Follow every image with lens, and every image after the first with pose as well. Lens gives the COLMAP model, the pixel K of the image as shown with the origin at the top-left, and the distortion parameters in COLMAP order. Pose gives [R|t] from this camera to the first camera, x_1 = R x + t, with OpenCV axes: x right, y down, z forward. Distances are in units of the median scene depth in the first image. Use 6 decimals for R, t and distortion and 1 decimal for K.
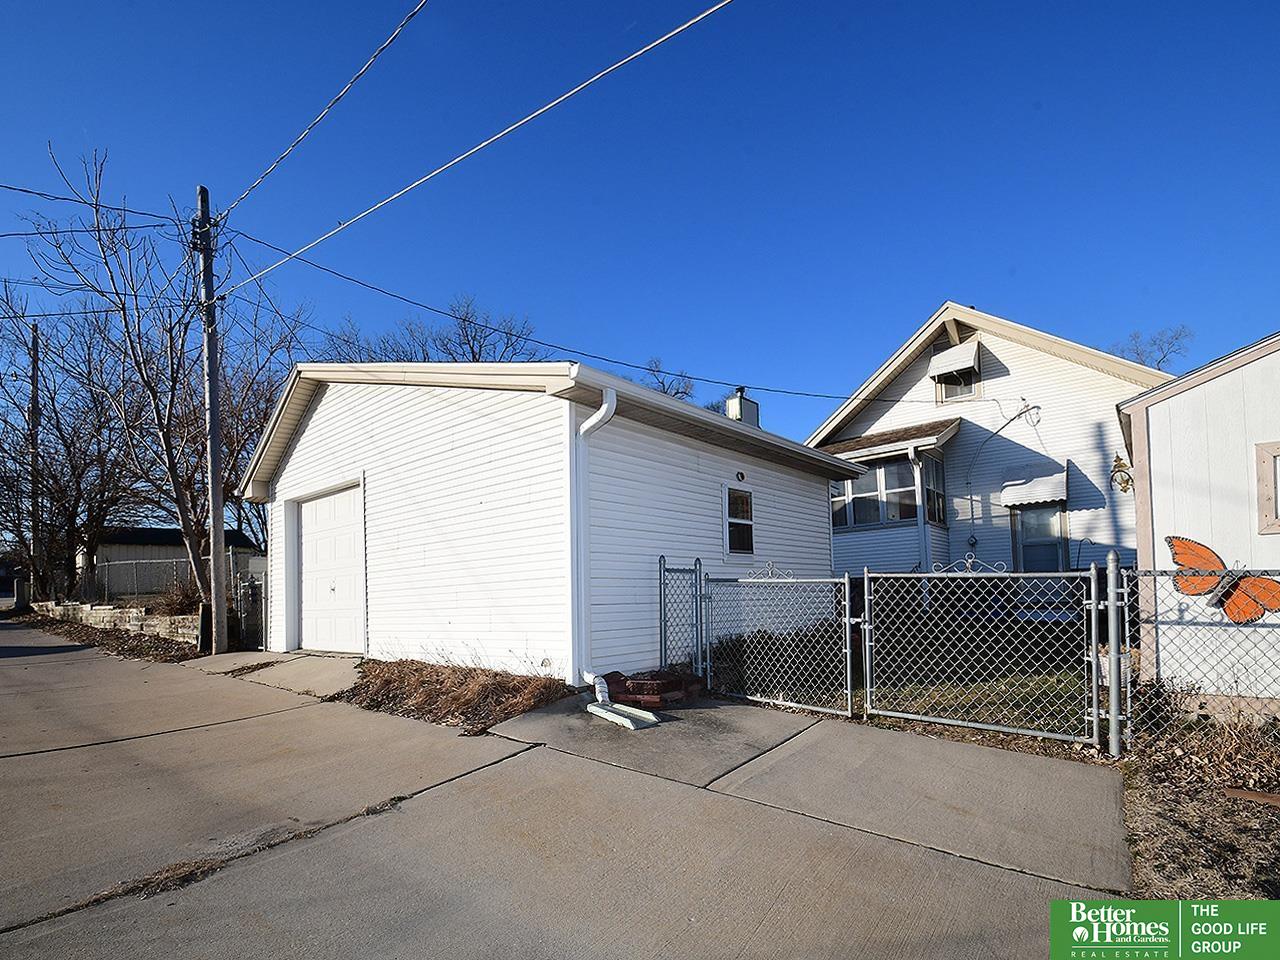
lens RADIAL K [[598.6, 0, 640.0], [0, 598.6, 480.0], [0, 0, 1]] dist [0.001897, 0.000232]
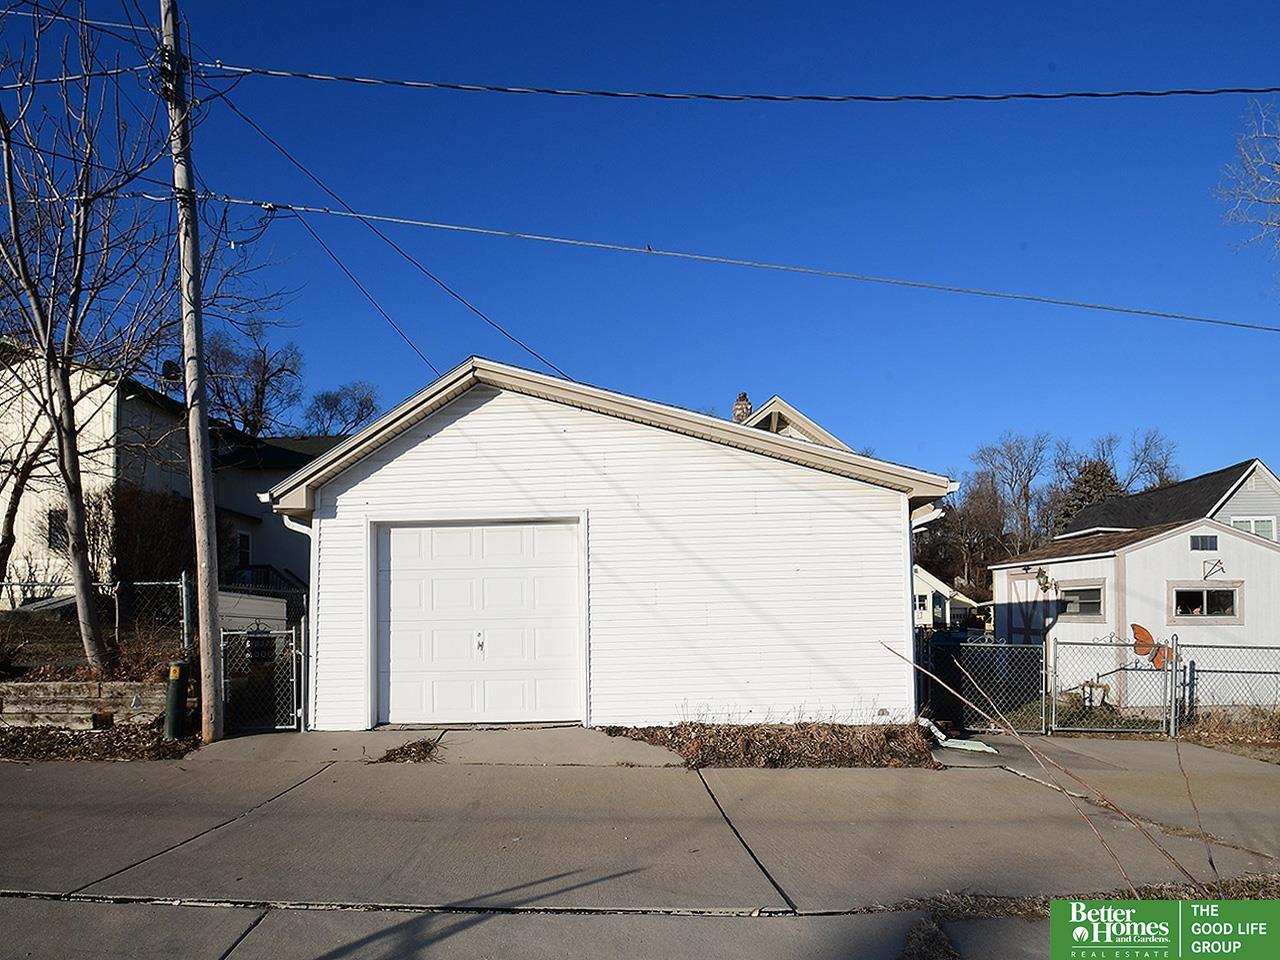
lens RADIAL K [[717.0, 0, 640.0], [0, 717.0, 480.0], [0, 0, 1]] dist [-0.022810, -0.000778]
pose [[0.772527, 0.149227, 0.617198, -1.508249], [-0.129662, 0.988585, -0.076728, 0.015243], [-0.621603, -0.020752, 0.783058, 0.189234]]
